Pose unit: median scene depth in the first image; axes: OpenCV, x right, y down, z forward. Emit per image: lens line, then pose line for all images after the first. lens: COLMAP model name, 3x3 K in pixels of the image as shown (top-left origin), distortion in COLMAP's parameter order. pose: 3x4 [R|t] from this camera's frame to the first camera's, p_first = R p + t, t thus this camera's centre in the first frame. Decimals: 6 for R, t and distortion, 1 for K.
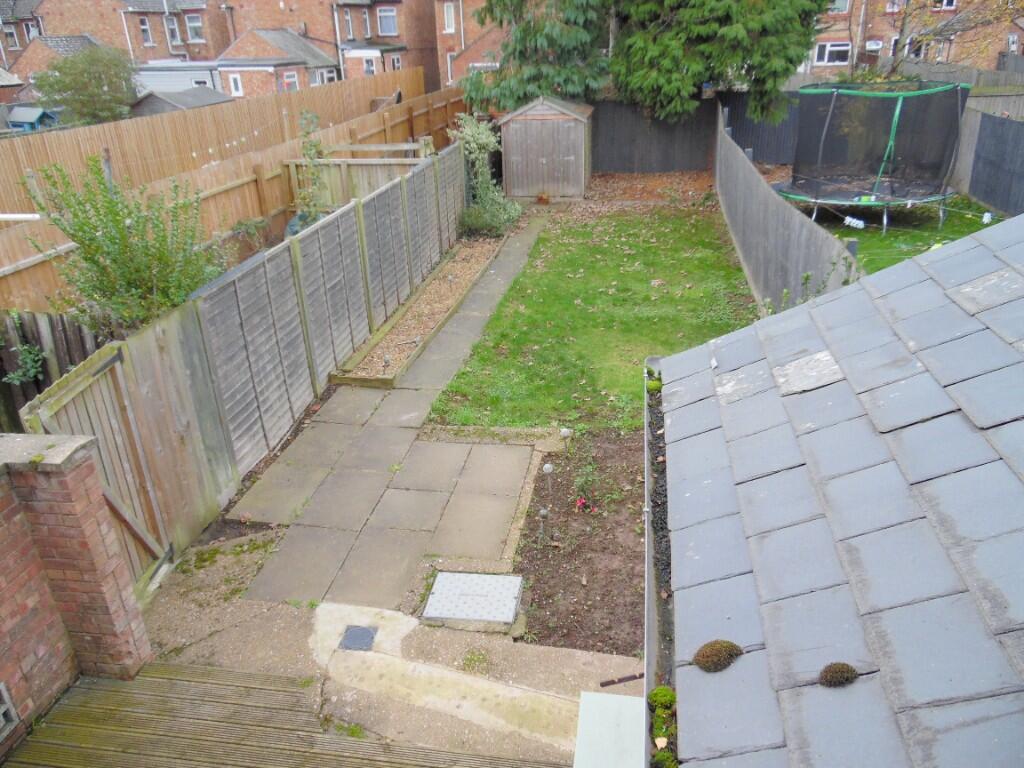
lens RADIAL K [[773.3, 0, 514.8], [0, 773.3, 382.3], [0, 0, 1]] dist [-0.030452, 0.053393]
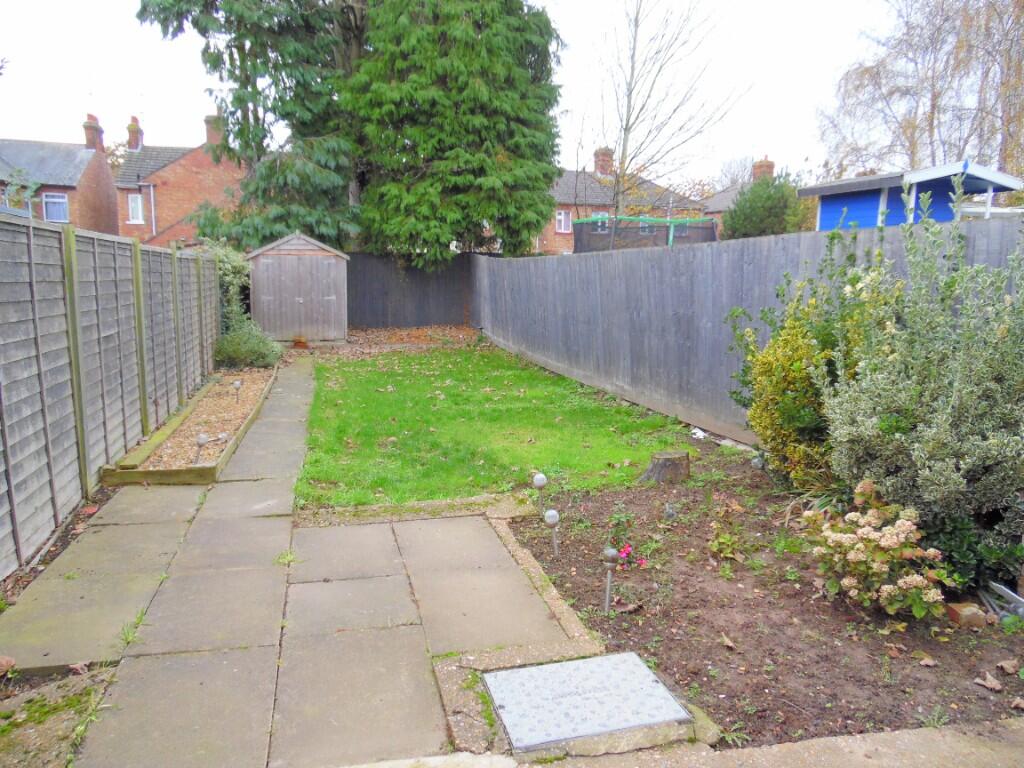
lens RADIAL K [[773.3, 0, 513.4], [0, 773.3, 385.2], [0, 0, 1]] dist [-0.030452, 0.053393]
pose [[0.915158, -0.013924, 0.402854, -0.099354], [0.129053, 0.956921, -0.260092, 0.068678], [-0.381878, 0.290015, 0.877531, 0.167612]]
